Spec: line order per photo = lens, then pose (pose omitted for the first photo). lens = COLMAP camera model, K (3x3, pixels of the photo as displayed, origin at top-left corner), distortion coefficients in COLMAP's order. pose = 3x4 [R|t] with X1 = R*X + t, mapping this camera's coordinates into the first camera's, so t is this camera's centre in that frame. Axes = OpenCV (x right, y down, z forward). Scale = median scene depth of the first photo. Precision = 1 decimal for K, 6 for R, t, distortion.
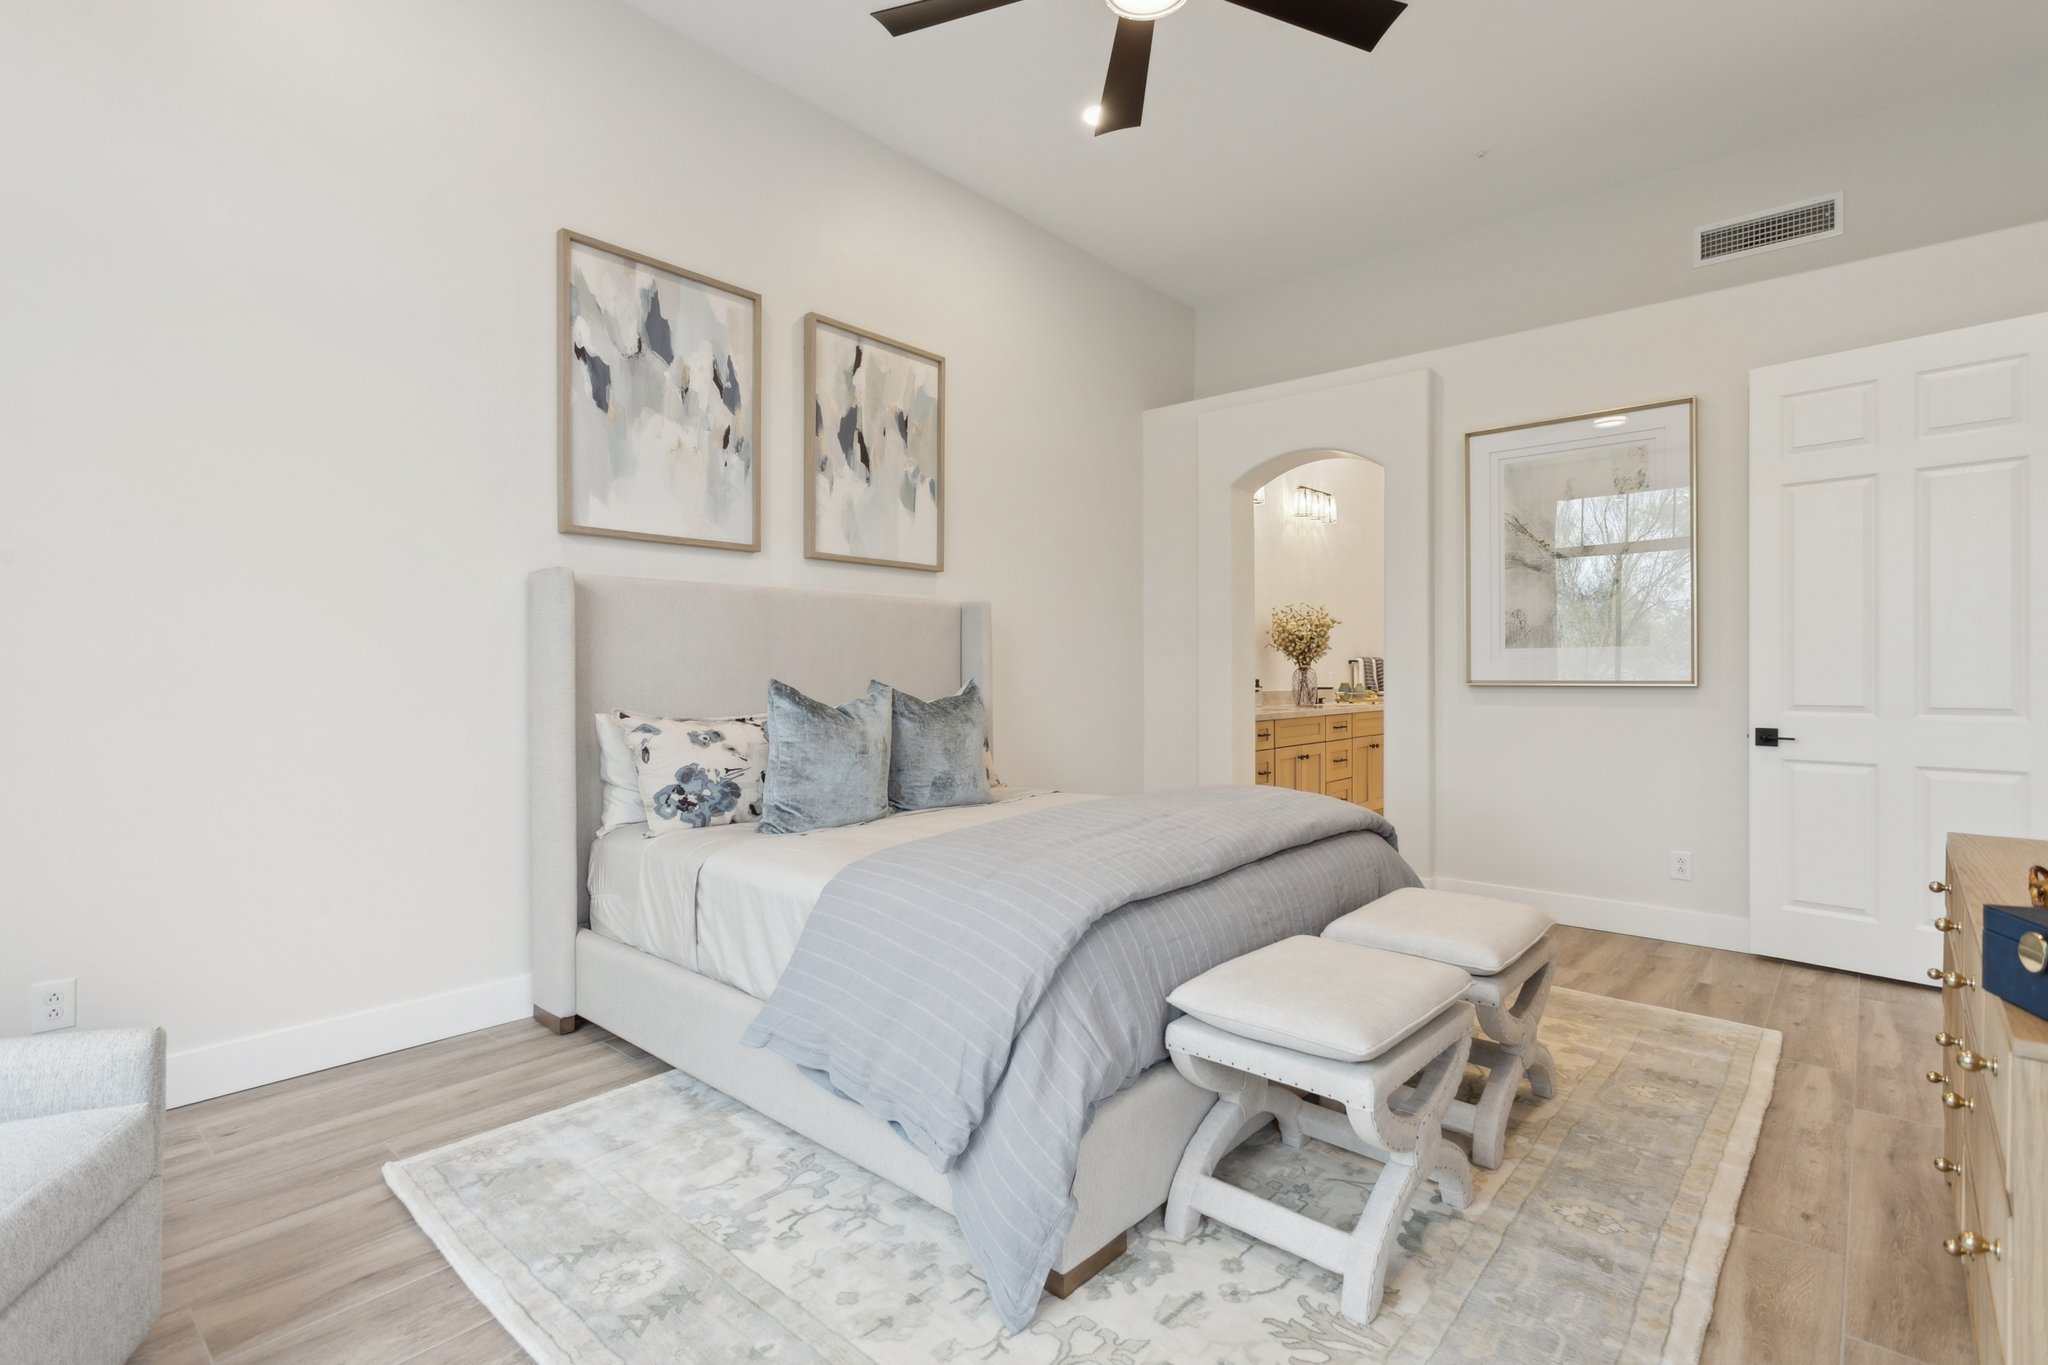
lens RADIAL K [[964.3, 0, 1019.5], [0, 964.3, 678.5], [0, 0, 1]] dist [-0.005027, 0.001500]
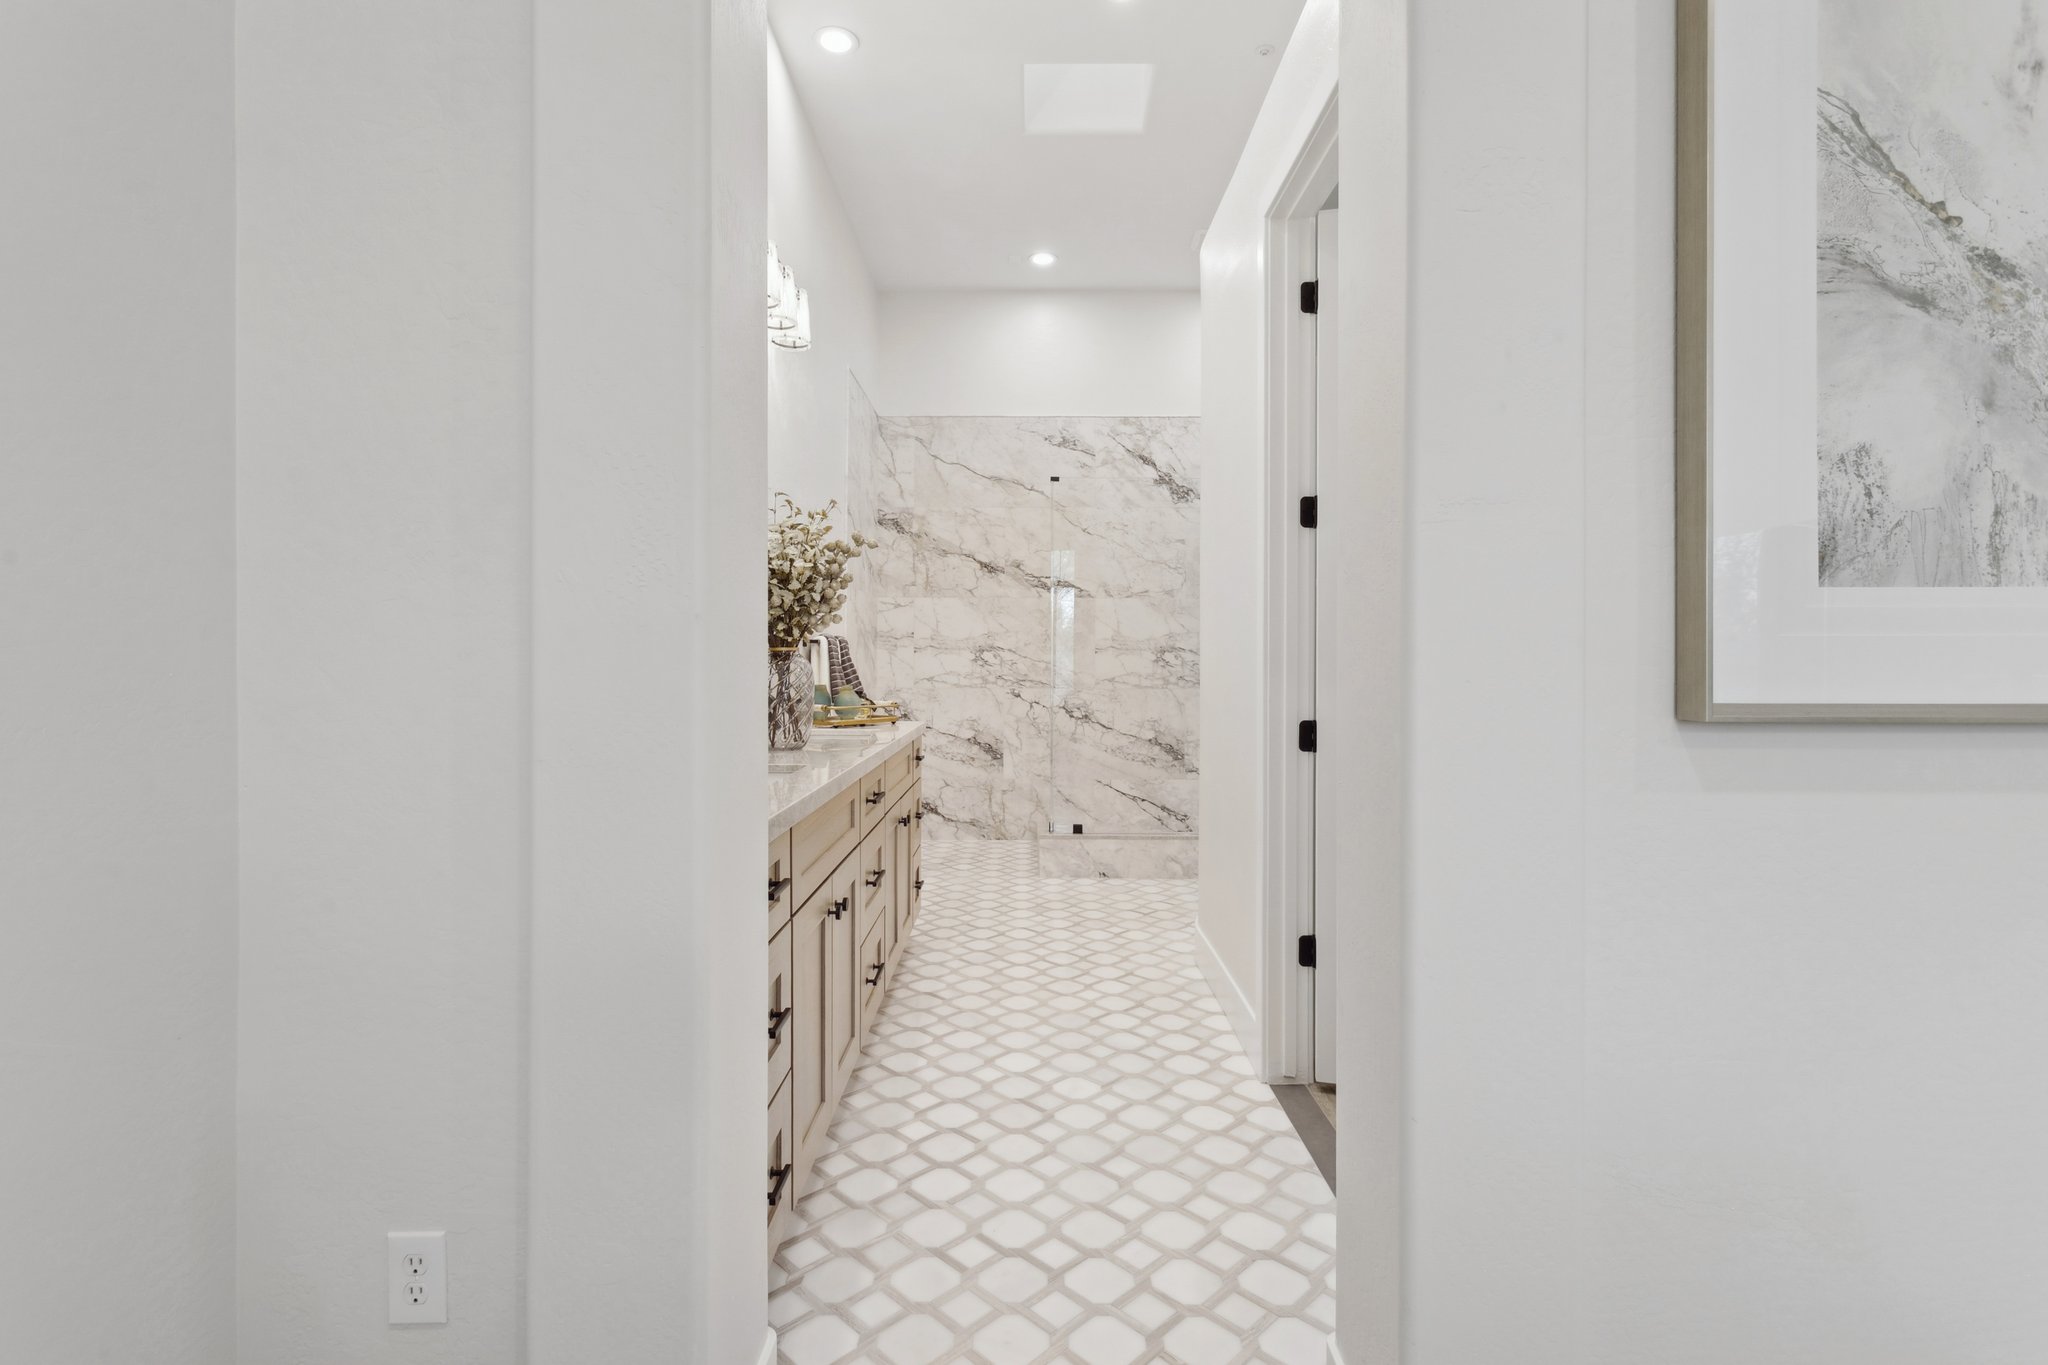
lens RADIAL K [[964.3, 0, 1008.3], [0, 964.3, 681.5], [0, 0, 1]] dist [-0.005027, 0.001500]
pose [[0.761263, -0.004518, 0.648427, 0.104712], [-0.005230, 0.999900, 0.013108, -0.004719], [-0.648422, -0.013370, 0.761164, 0.633702]]
